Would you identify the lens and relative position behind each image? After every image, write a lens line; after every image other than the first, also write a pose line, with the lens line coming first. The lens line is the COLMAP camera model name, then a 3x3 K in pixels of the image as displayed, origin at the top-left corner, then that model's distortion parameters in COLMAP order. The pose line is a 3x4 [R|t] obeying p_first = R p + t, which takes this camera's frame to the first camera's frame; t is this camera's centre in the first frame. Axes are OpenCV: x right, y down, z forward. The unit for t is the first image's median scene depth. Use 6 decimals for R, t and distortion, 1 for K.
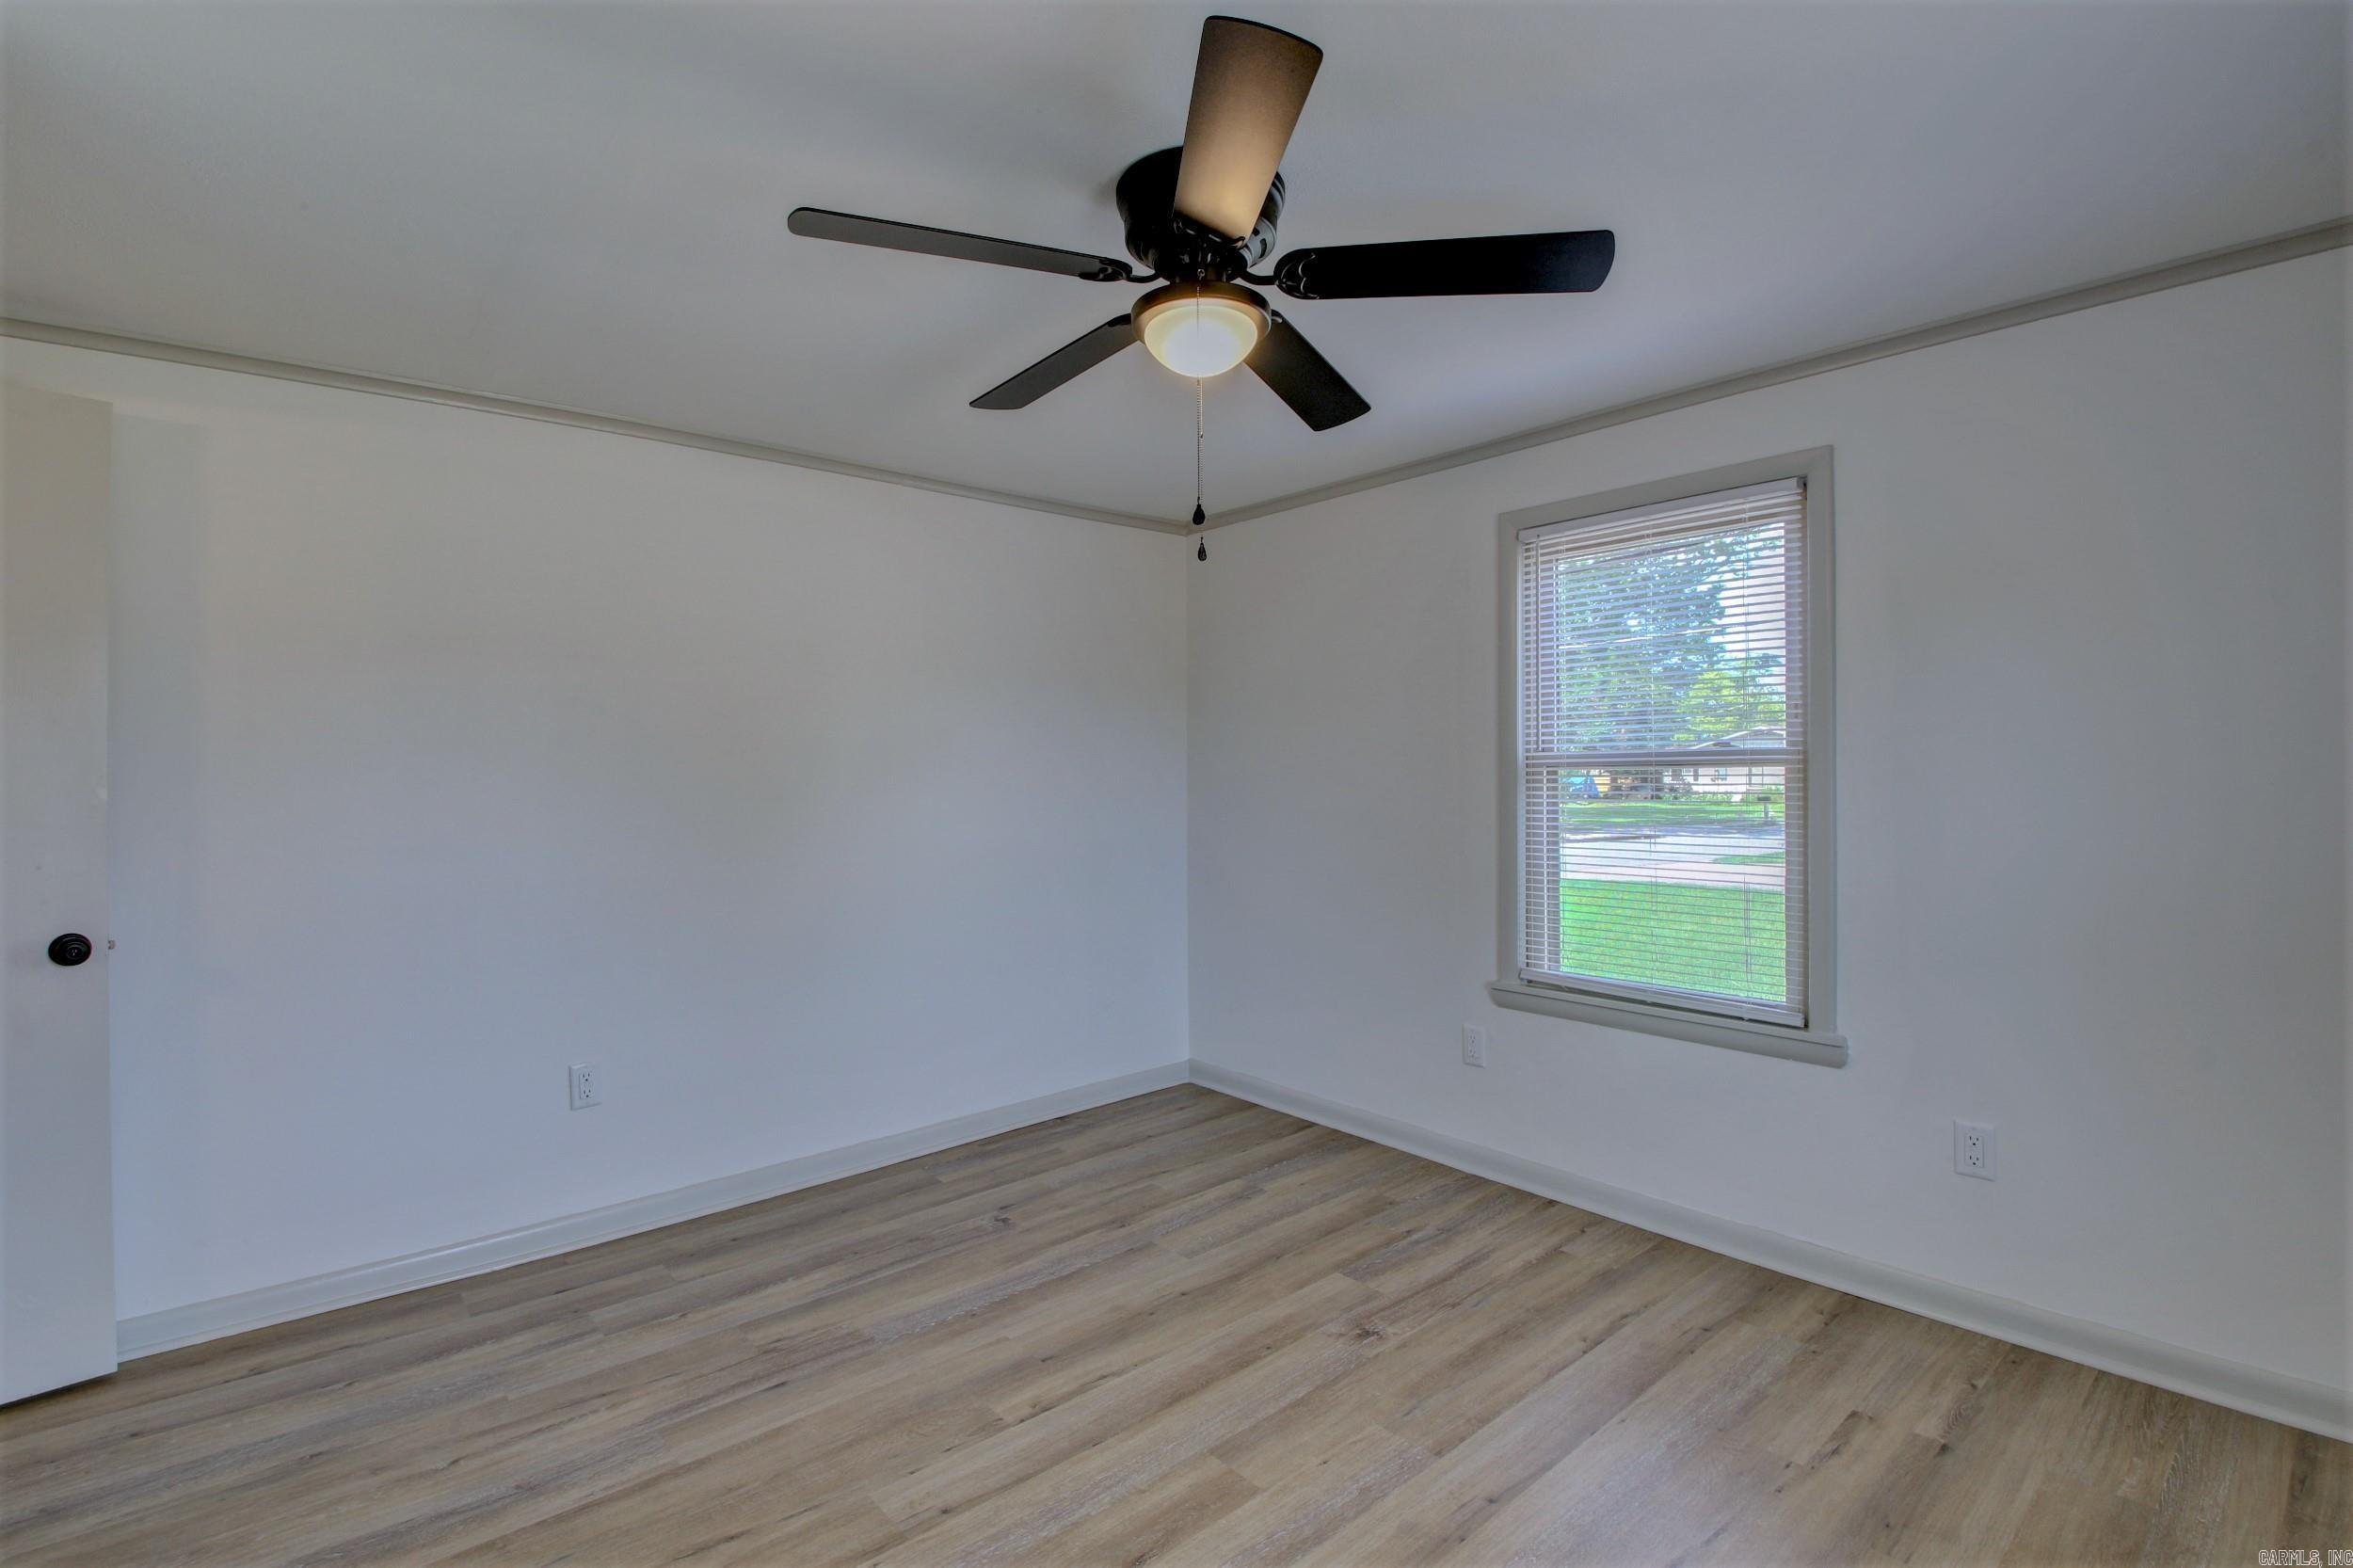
lens RADIAL K [[1110.8, 0, 1182.8], [0, 1110.8, 770.8], [0, 0, 1]] dist [0.026592, -0.038236]
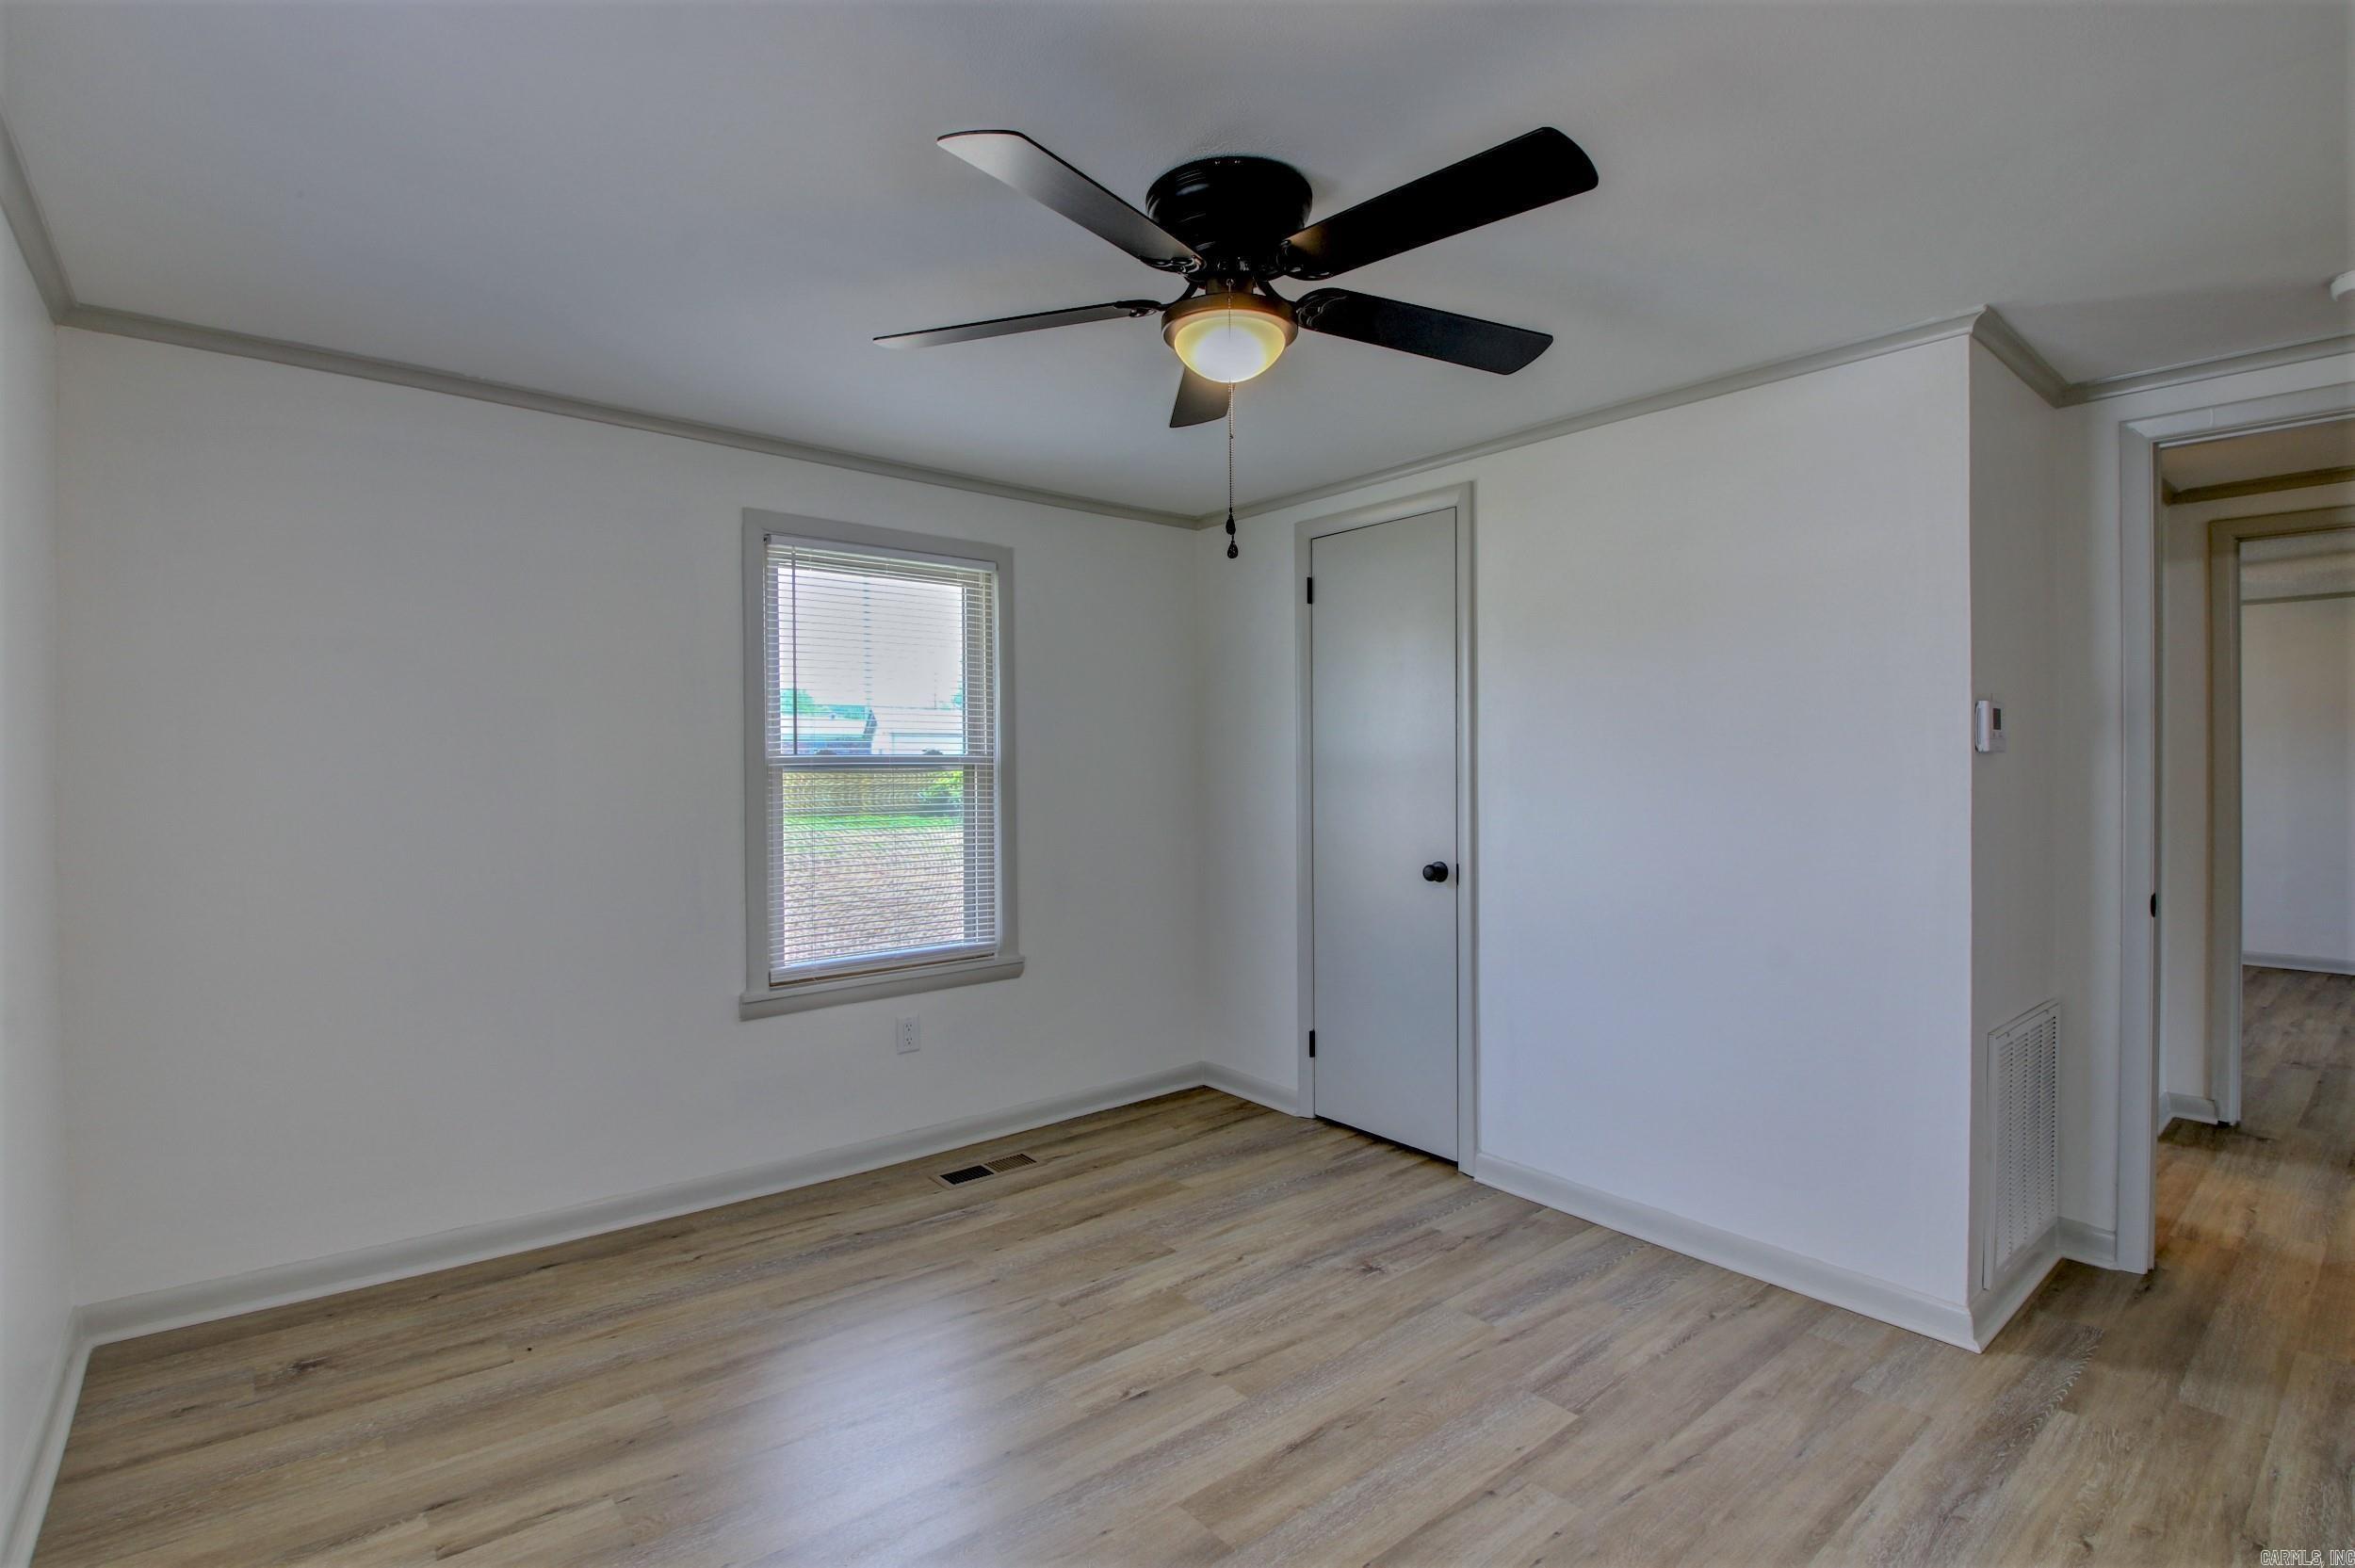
lens RADIAL K [[1111.6, 0, 1183.8], [0, 1111.6, 770.8], [0, 0, 1]] dist [0.026592, -0.038236]
pose [[-0.999772, 0.008986, 0.019355, 0.041735], [0.009297, 0.999829, 0.016000, -0.014546], [-0.019208, 0.016176, -0.999685, 1.988604]]
